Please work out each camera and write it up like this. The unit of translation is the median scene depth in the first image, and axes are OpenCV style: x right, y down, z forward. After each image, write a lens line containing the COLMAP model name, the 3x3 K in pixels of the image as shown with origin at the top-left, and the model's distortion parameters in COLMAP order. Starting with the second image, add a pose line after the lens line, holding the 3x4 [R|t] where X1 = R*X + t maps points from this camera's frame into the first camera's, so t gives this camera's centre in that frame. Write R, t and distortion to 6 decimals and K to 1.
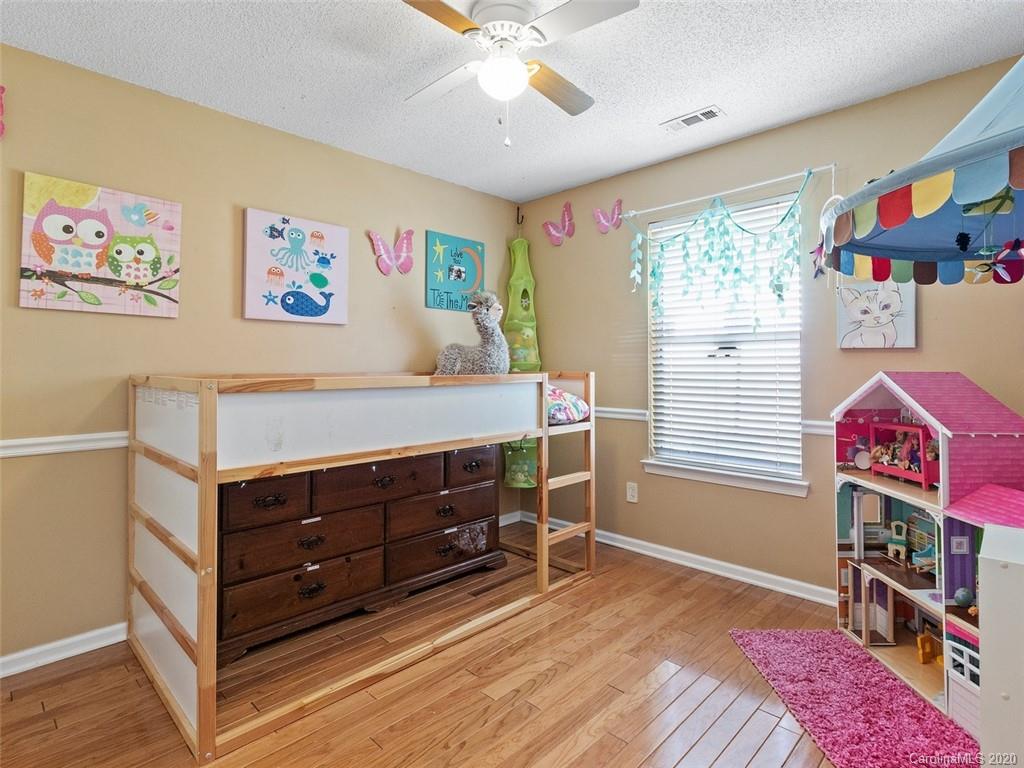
lens RADIAL K [[536.1, 0, 514.0], [0, 536.1, 384.7], [0, 0, 1]] dist [0.000246, 0.000198]
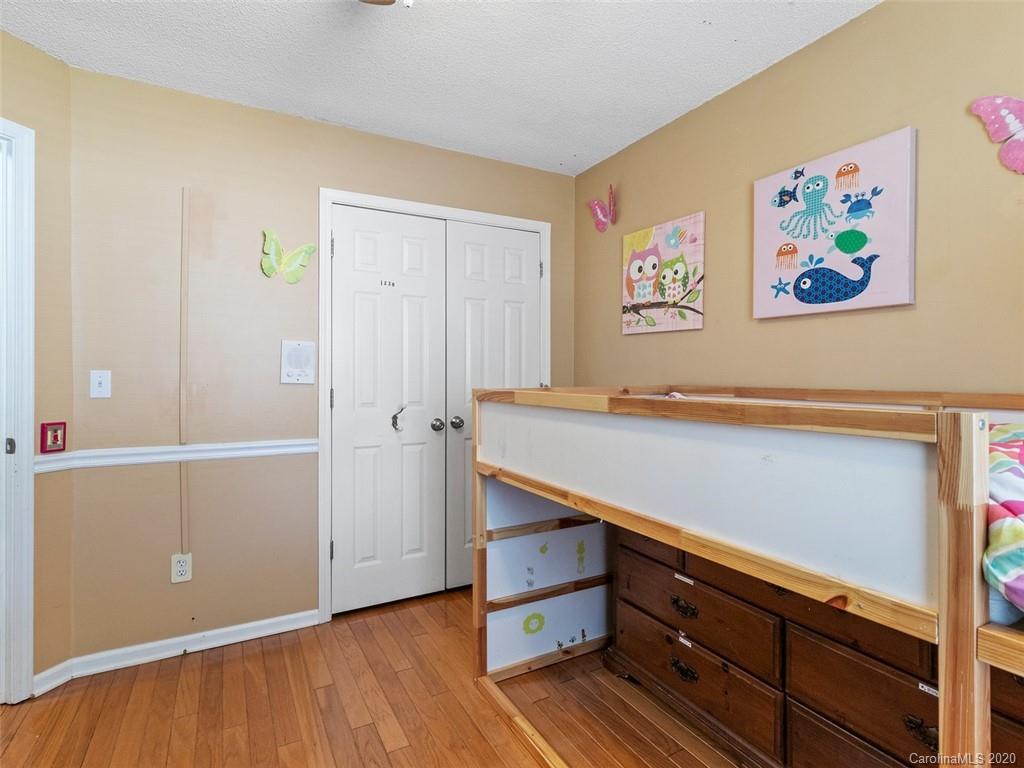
lens RADIAL K [[536.1, 0, 514.0], [0, 536.1, 384.7], [0, 0, 1]] dist [0.000246, 0.000198]
pose [[-0.301197, 0.020537, -0.953341, 0.424157], [-0.031091, 0.999025, 0.031344, -0.042280], [0.953055, 0.039081, -0.300265, 0.988502]]
